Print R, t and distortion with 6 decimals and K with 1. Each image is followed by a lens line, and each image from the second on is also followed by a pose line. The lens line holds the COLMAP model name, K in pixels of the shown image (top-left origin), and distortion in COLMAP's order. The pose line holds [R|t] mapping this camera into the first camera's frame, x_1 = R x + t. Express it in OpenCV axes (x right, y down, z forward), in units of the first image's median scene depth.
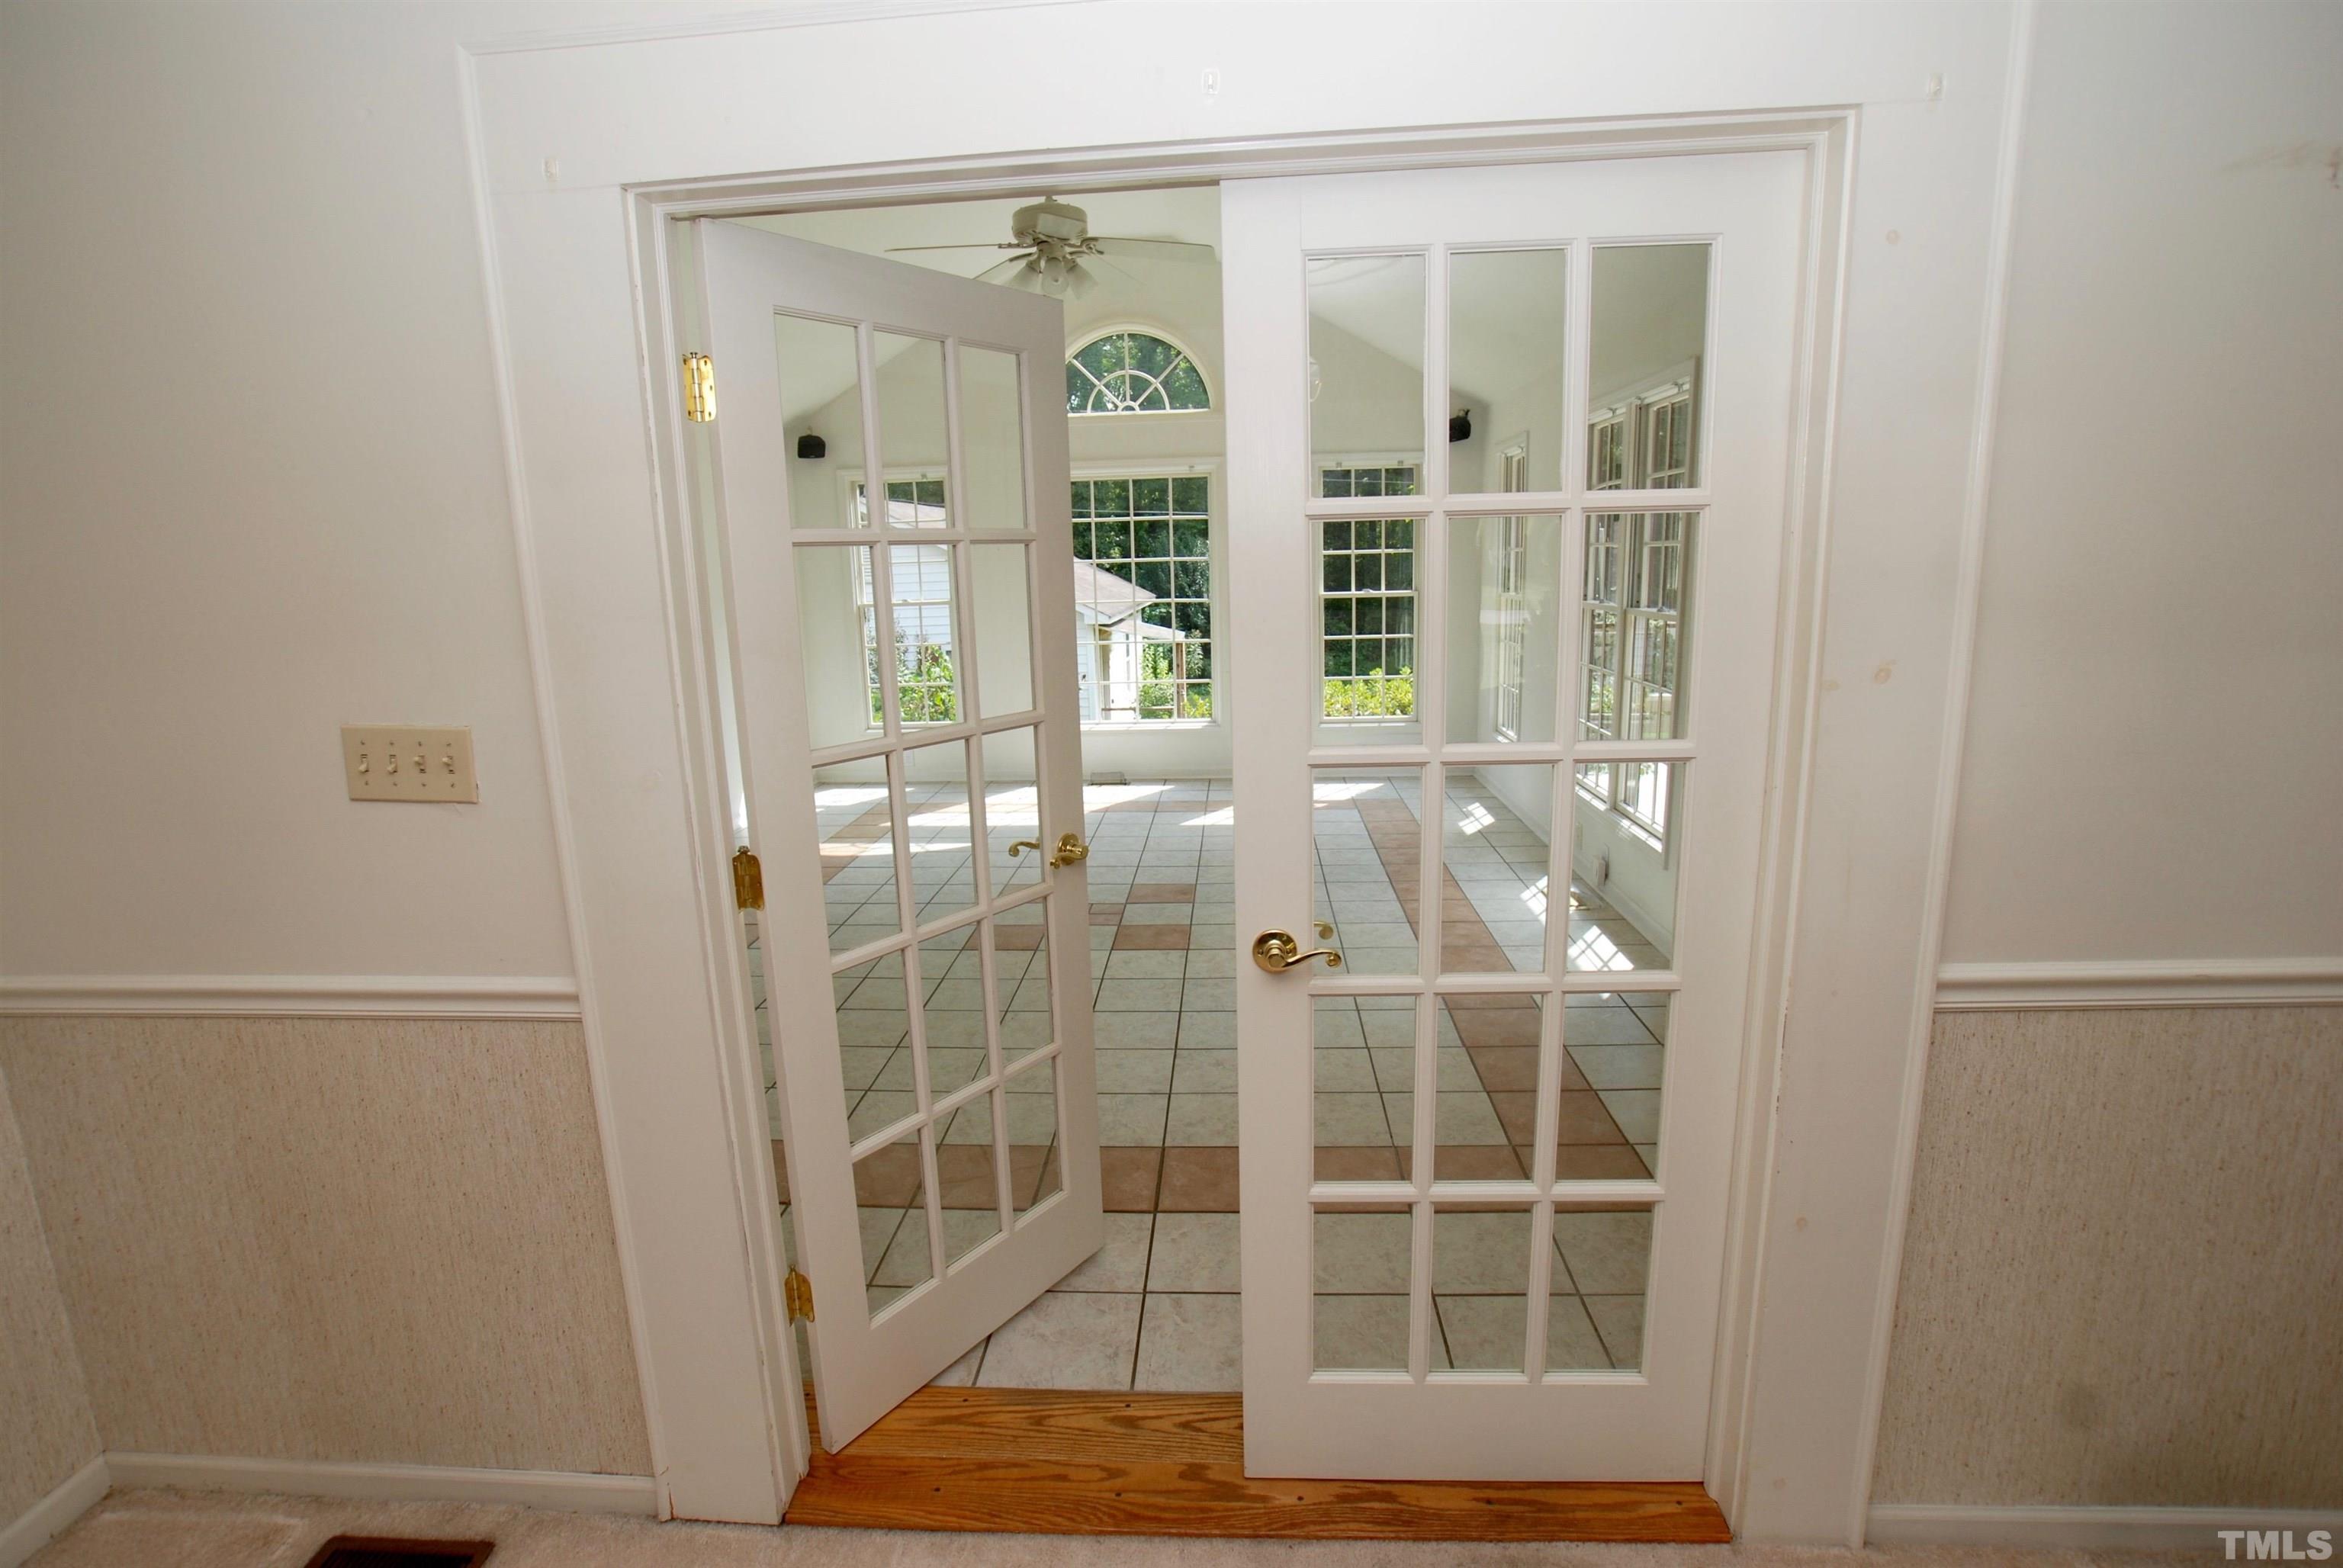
lens RADIAL K [[1129.6, 0, 1150.9], [0, 1129.6, 785.7], [0, 0, 1]] dist [-0.074013, 0.037830]
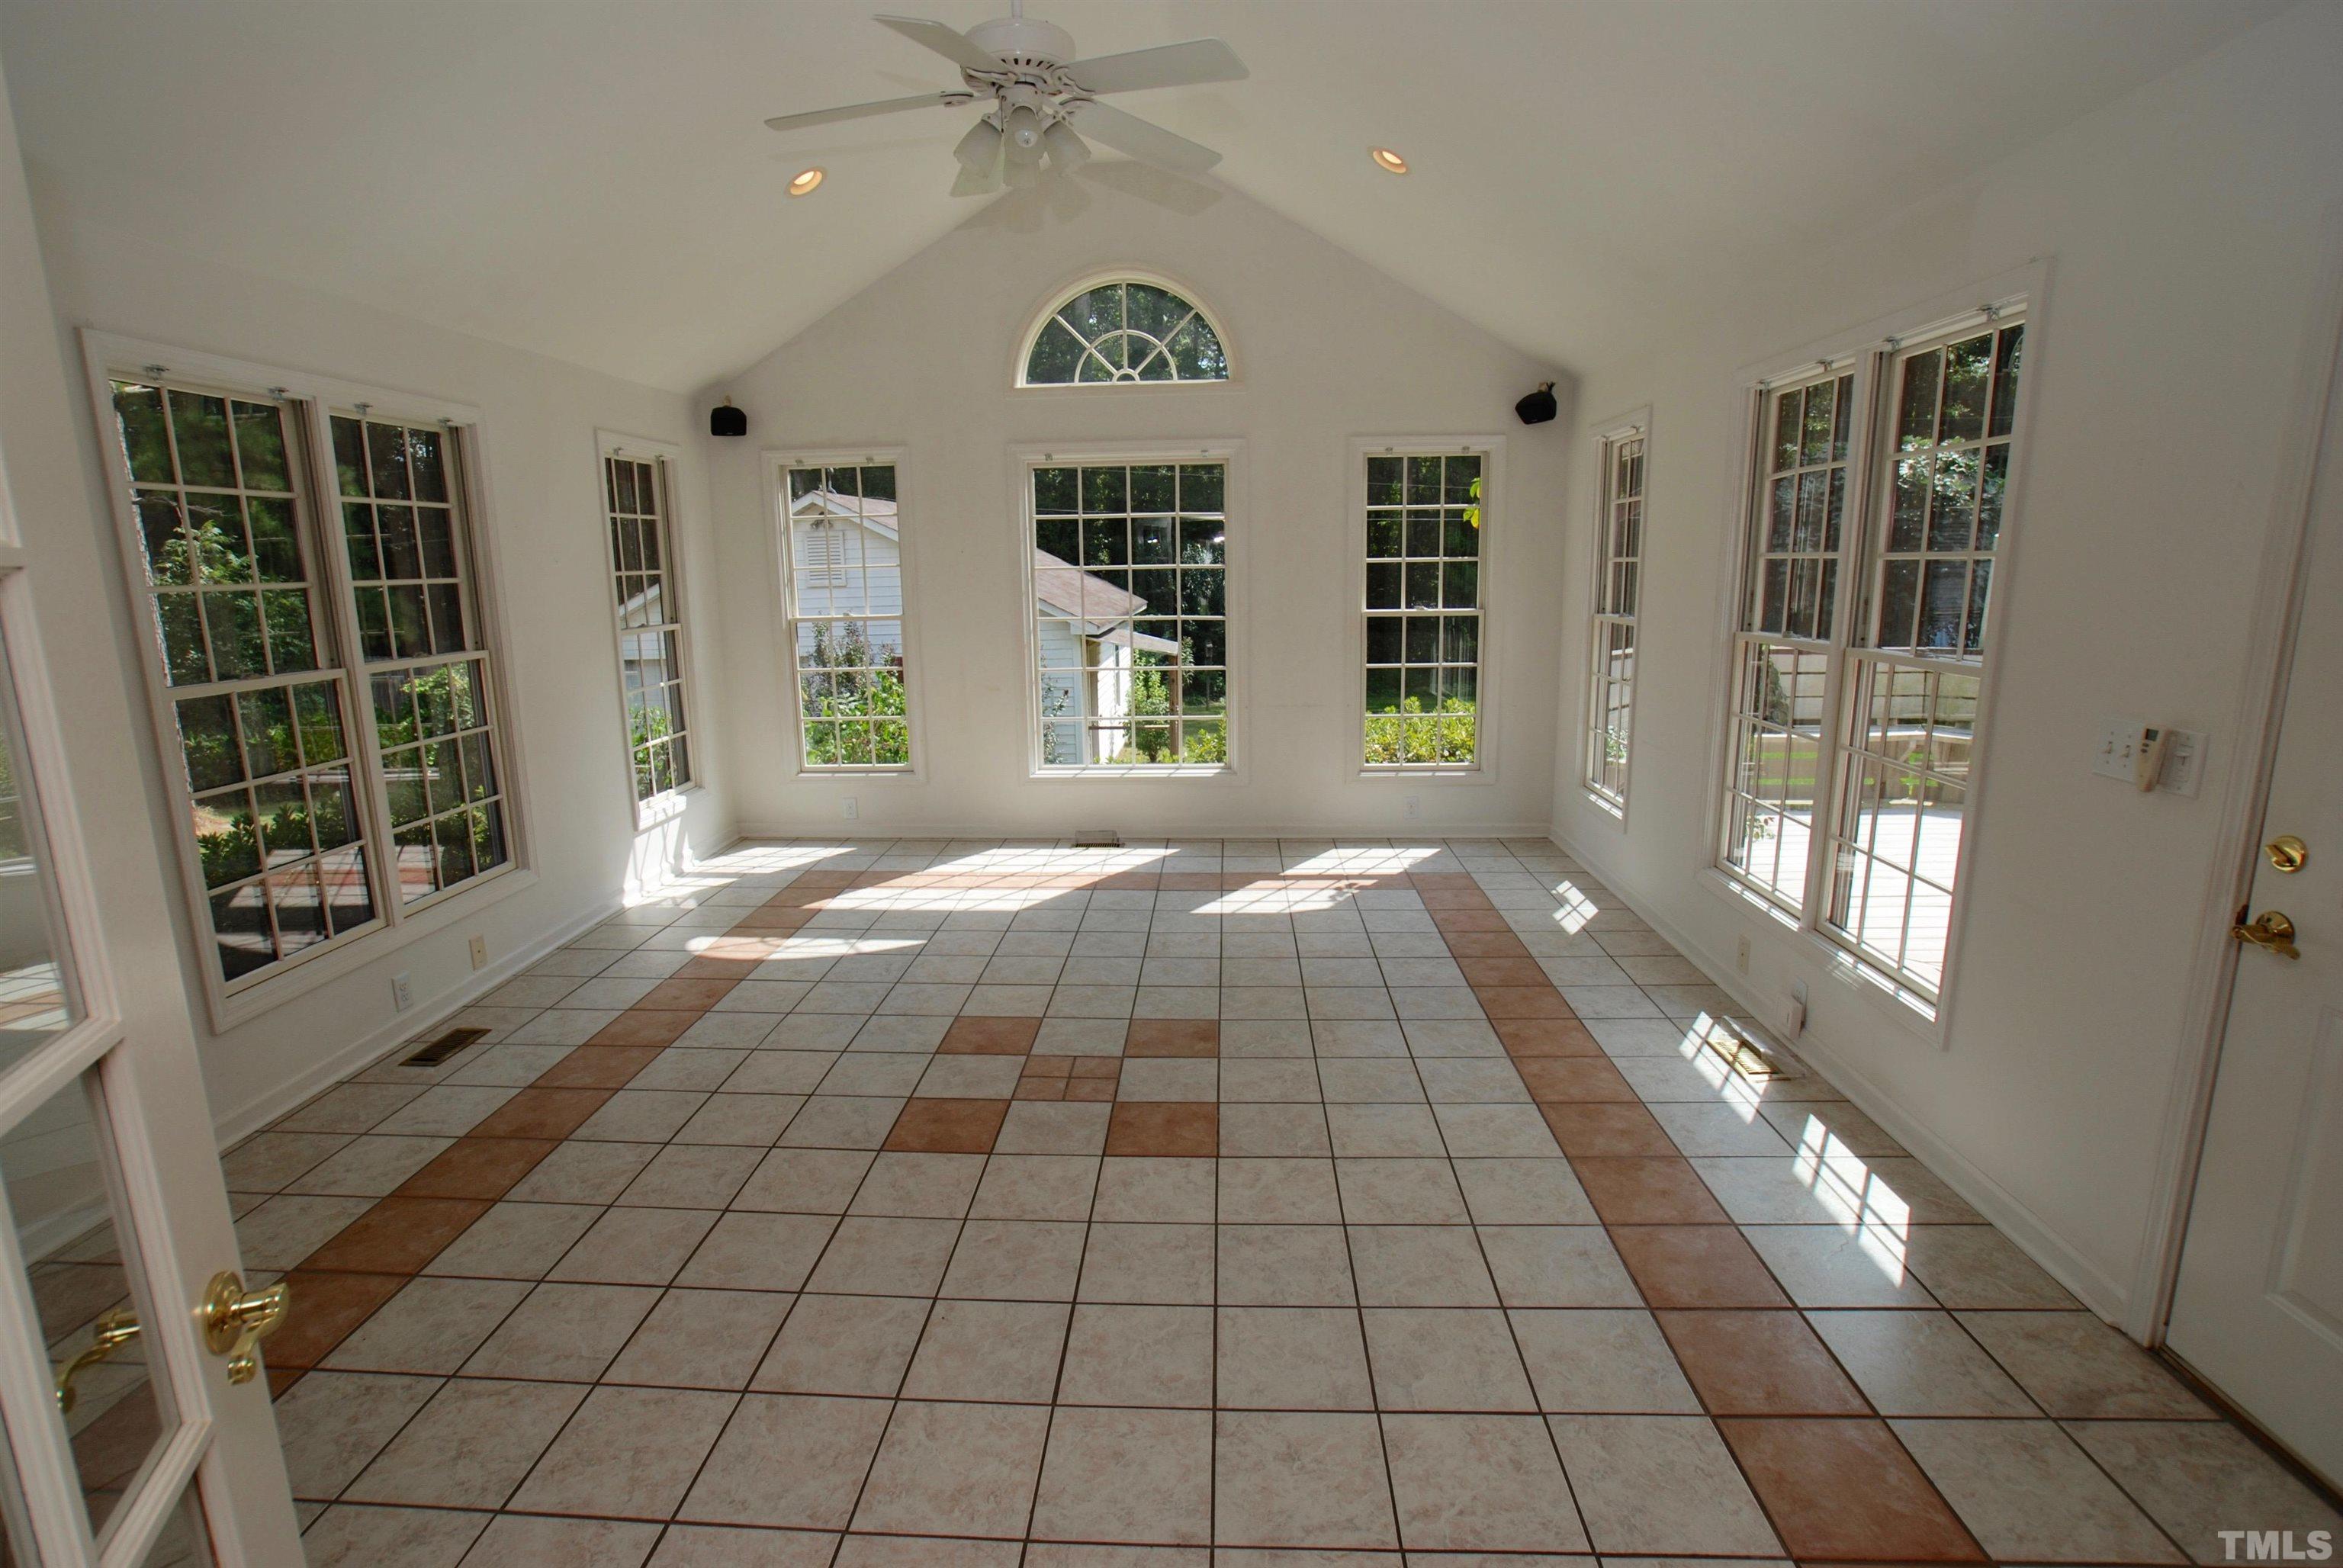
lens RADIAL K [[1129.6, 0, 1150.9], [0, 1129.6, 785.7], [0, 0, 1]] dist [-0.074013, 0.037830]
pose [[0.999891, 0.007677, 0.012635, -0.009992], [-0.007641, 0.999967, -0.002896, -0.043155], [-0.012656, 0.002799, 0.999916, 0.201928]]
